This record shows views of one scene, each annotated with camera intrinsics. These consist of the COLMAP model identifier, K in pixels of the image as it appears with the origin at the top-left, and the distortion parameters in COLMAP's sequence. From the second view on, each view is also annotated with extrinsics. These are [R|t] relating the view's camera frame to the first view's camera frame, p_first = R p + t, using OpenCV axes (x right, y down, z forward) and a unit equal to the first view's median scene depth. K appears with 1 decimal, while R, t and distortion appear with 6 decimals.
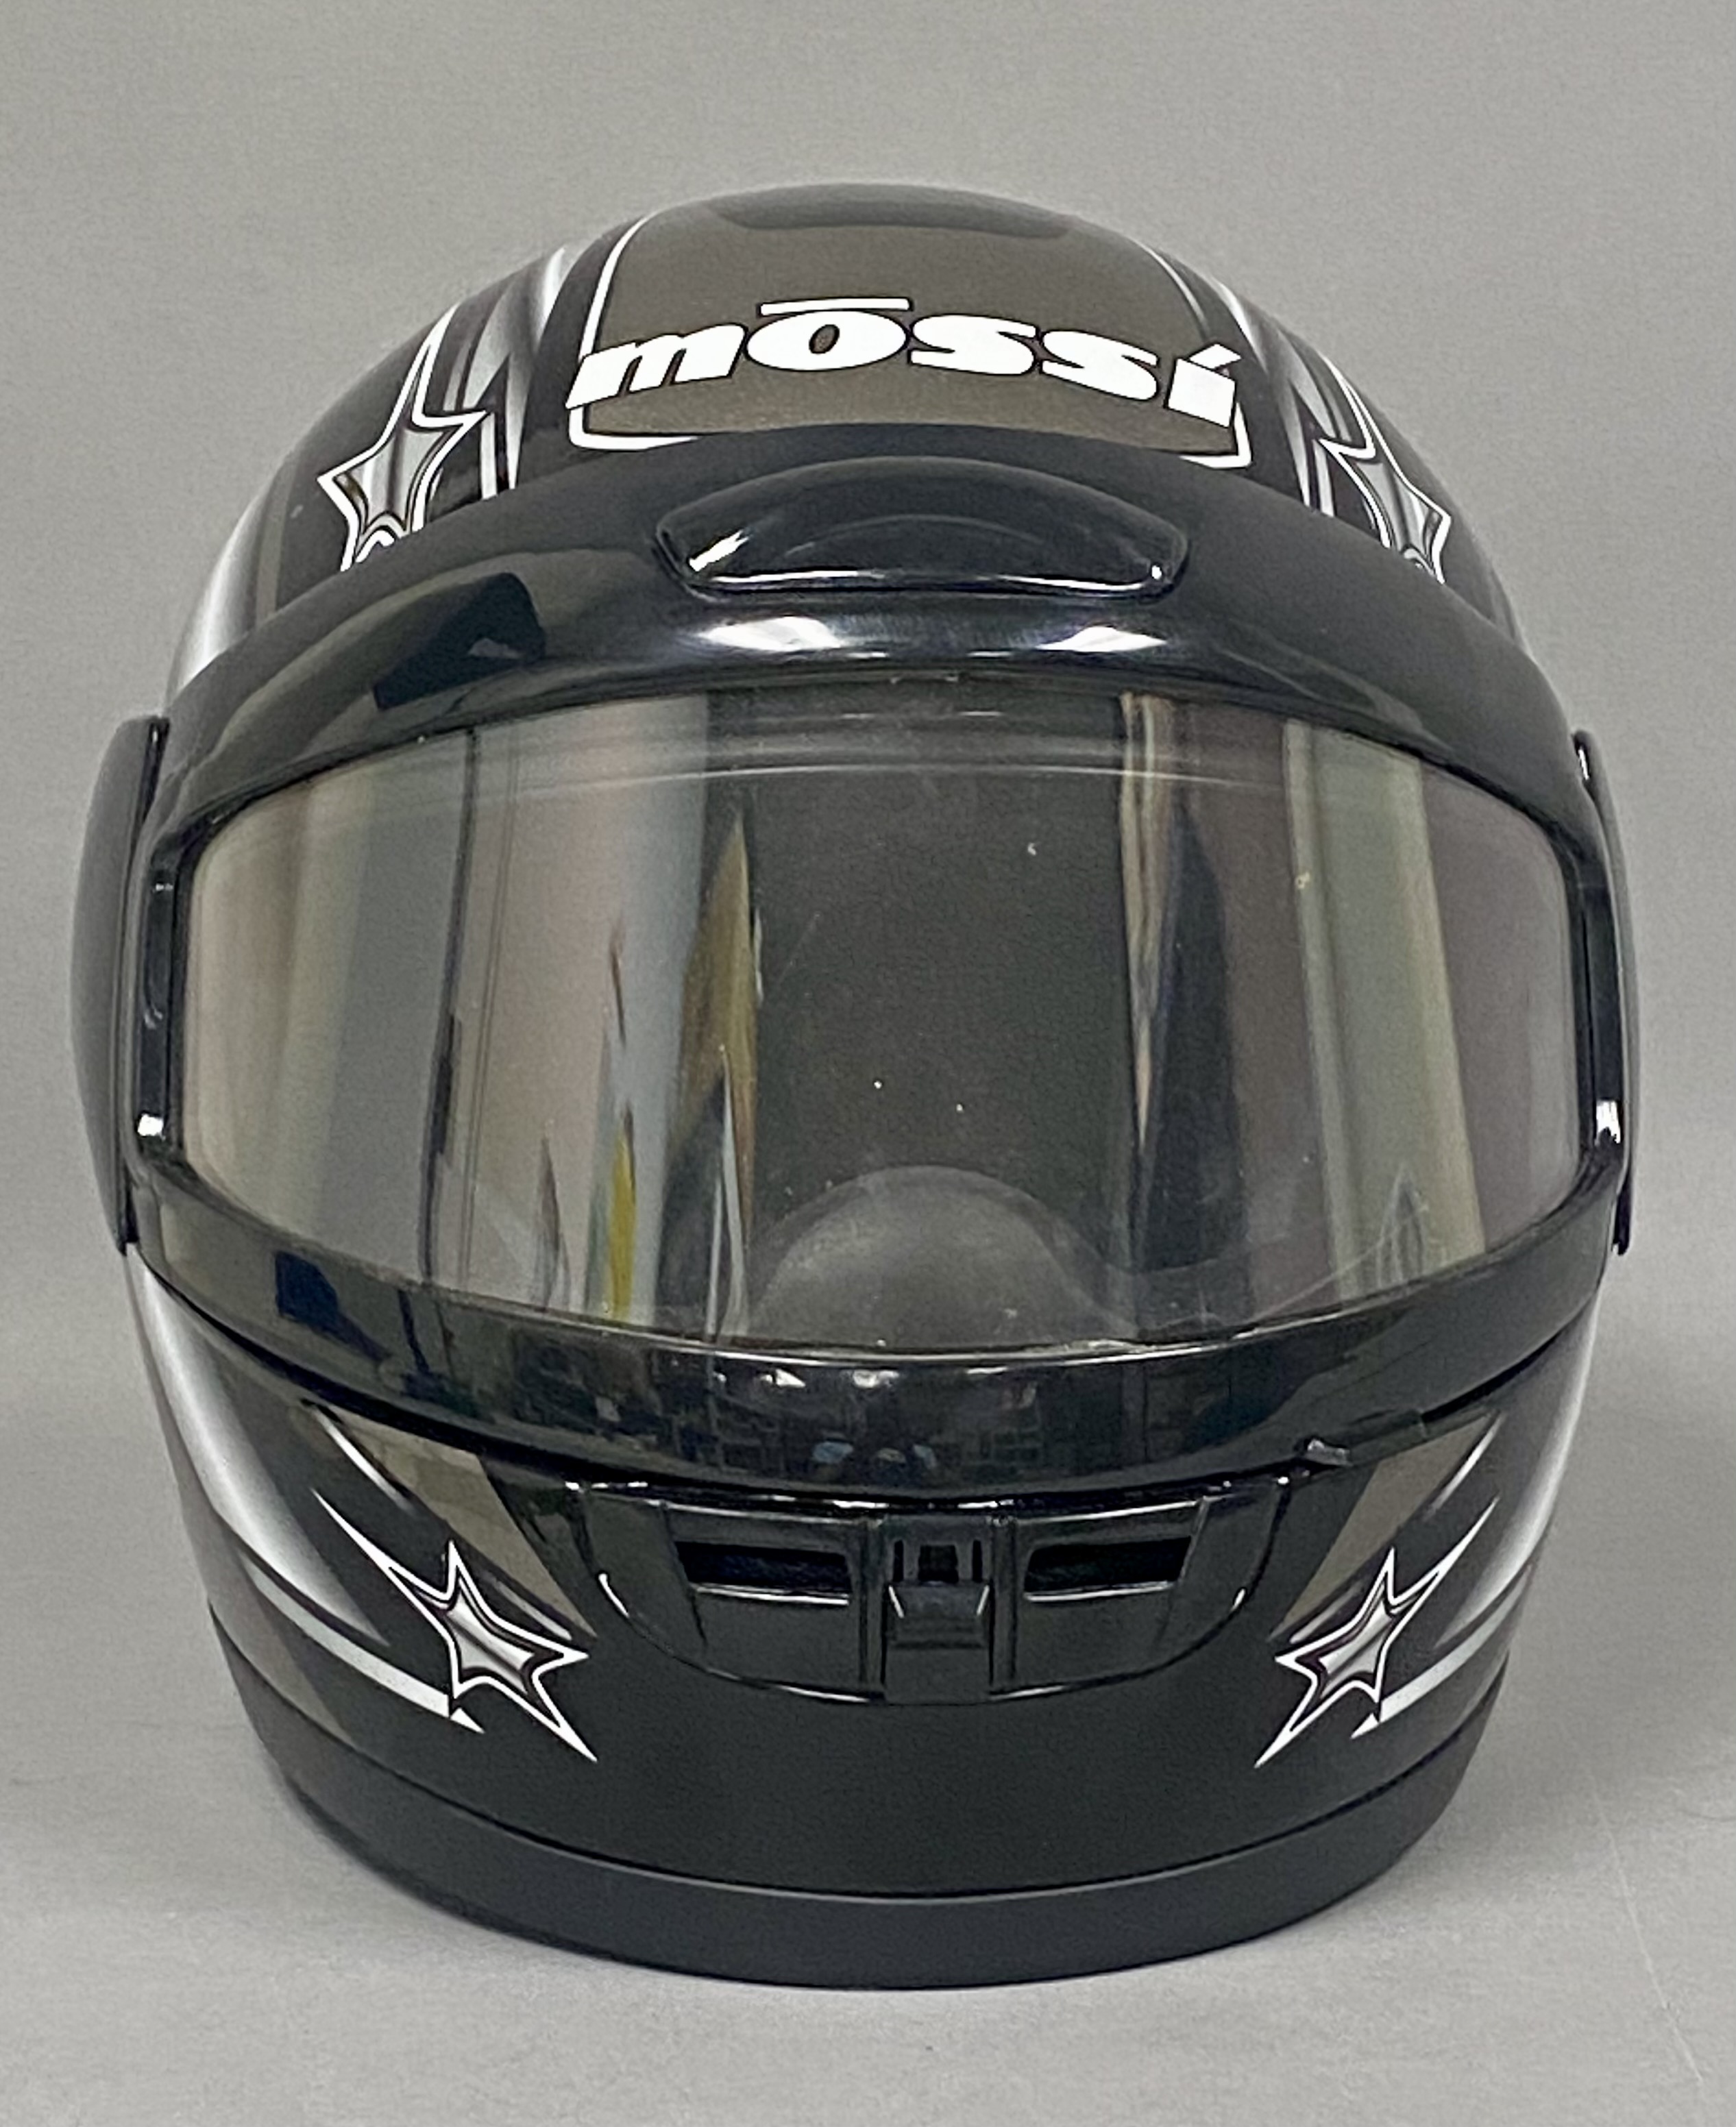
lens RADIAL K [[4696.5, 0, 868.0], [0, 4696.5, 1063.5], [0, 0, 1]] dist [-0.185705, -0.077161]
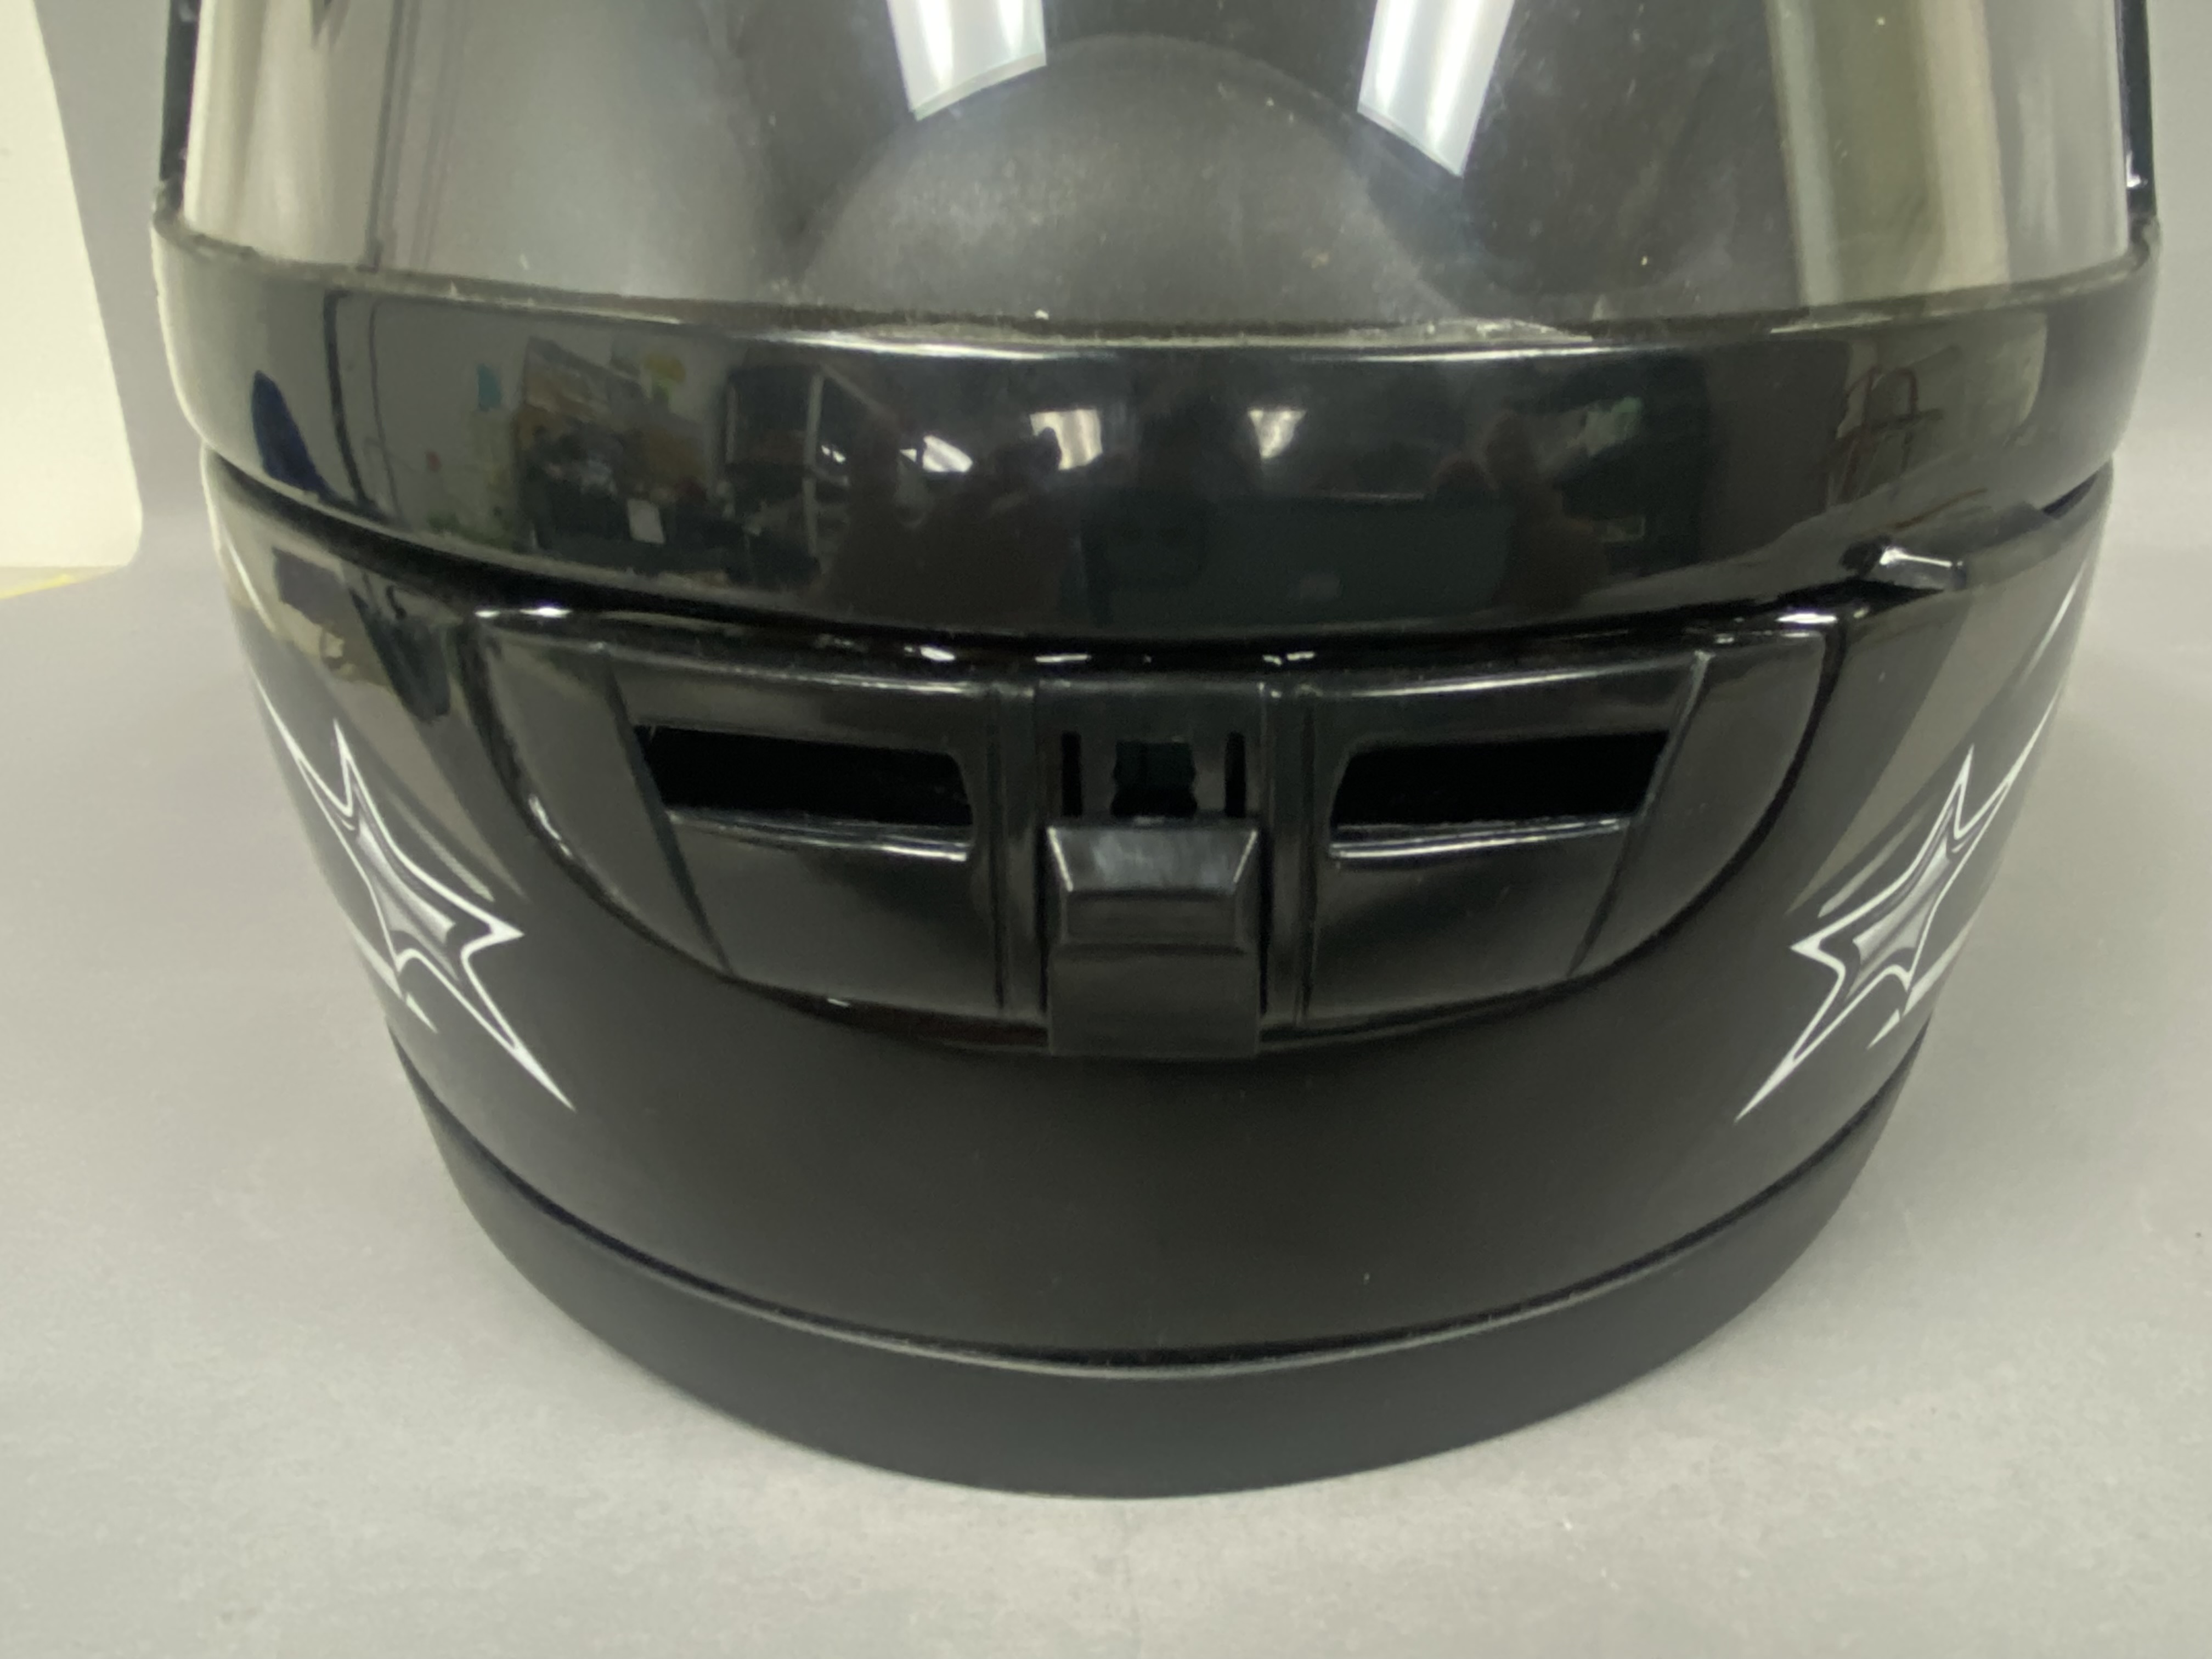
lens RADIAL K [[1743.6, 0, 1106.0], [0, 1743.6, 829.5], [0, 0, 1]] dist [0.069770, 0.000541]
pose [[0.996197, 0.013118, -0.086139, 0.024221], [0.002392, 0.984111, 0.177540, 0.075334], [0.087100, -0.177070, 0.980337, 0.775680]]
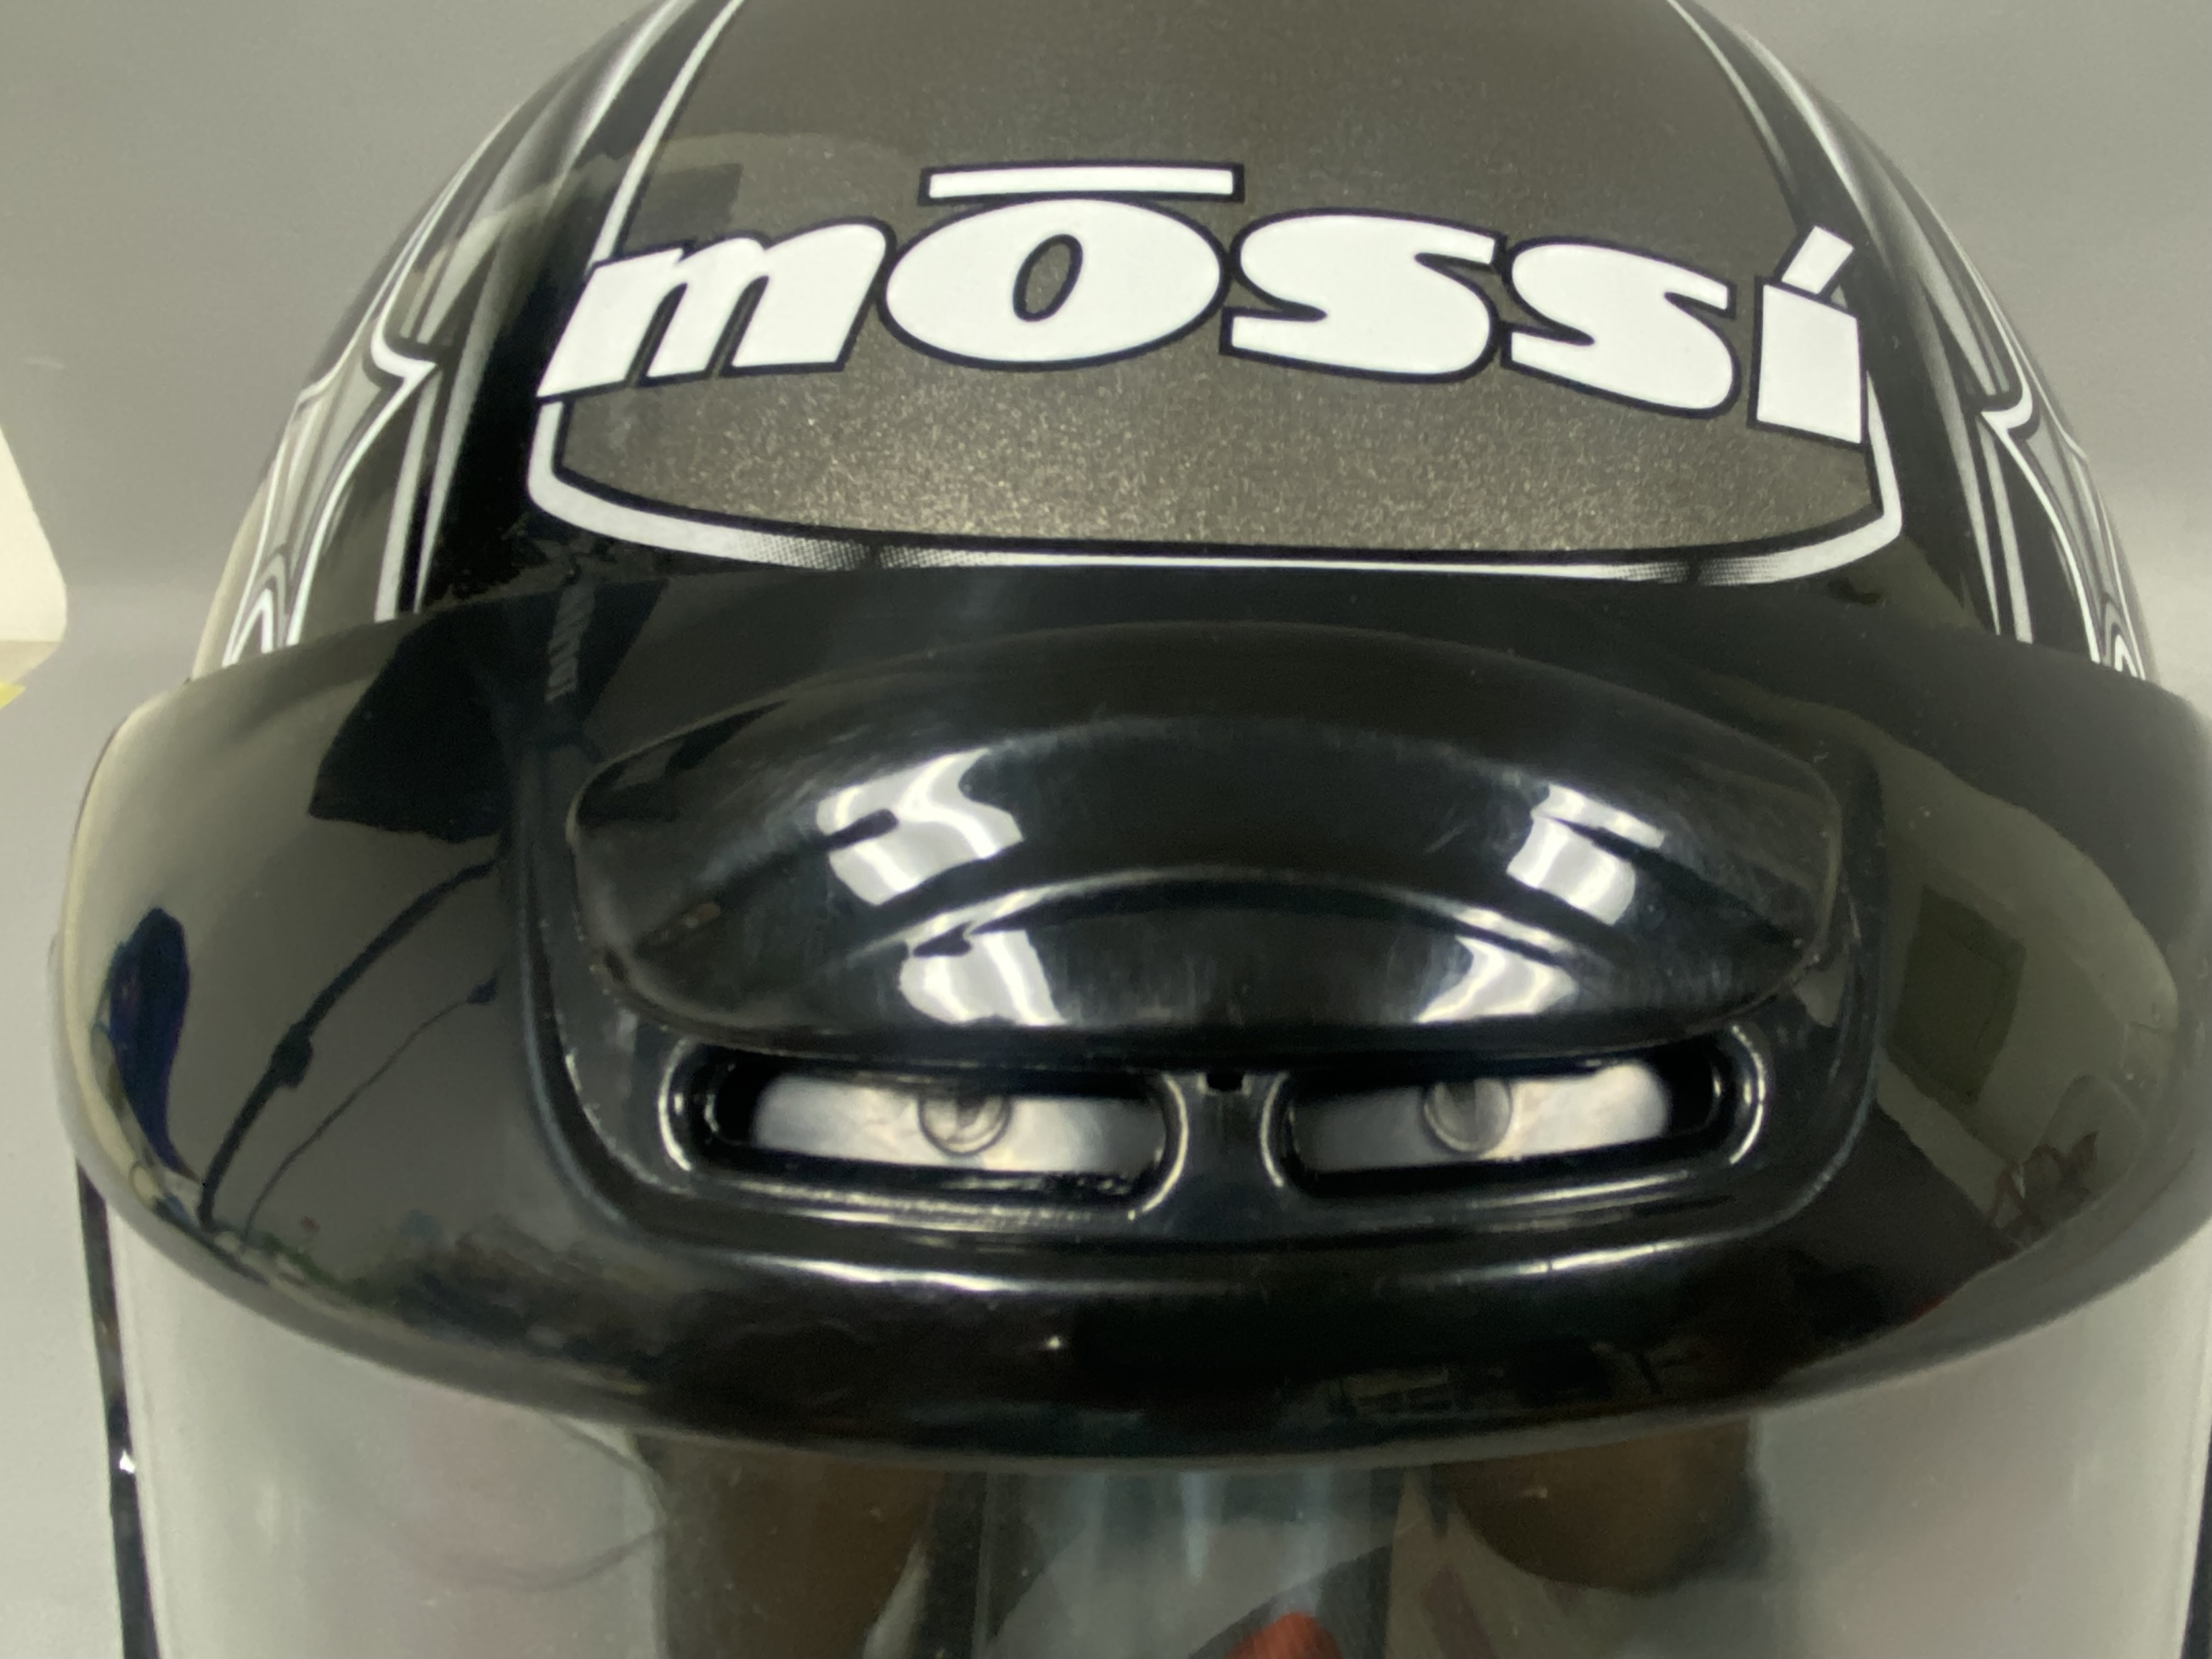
lens RADIAL K [[1743.6, 0, 1106.0], [0, 1743.6, 829.5], [0, 0, 1]] dist [0.069770, 0.000541]
pose [[0.998131, 0.039334, -0.046772, 0.007237], [-0.021304, 0.941279, 0.336958, -0.171642], [0.057279, -0.335332, 0.940357, 0.862507]]
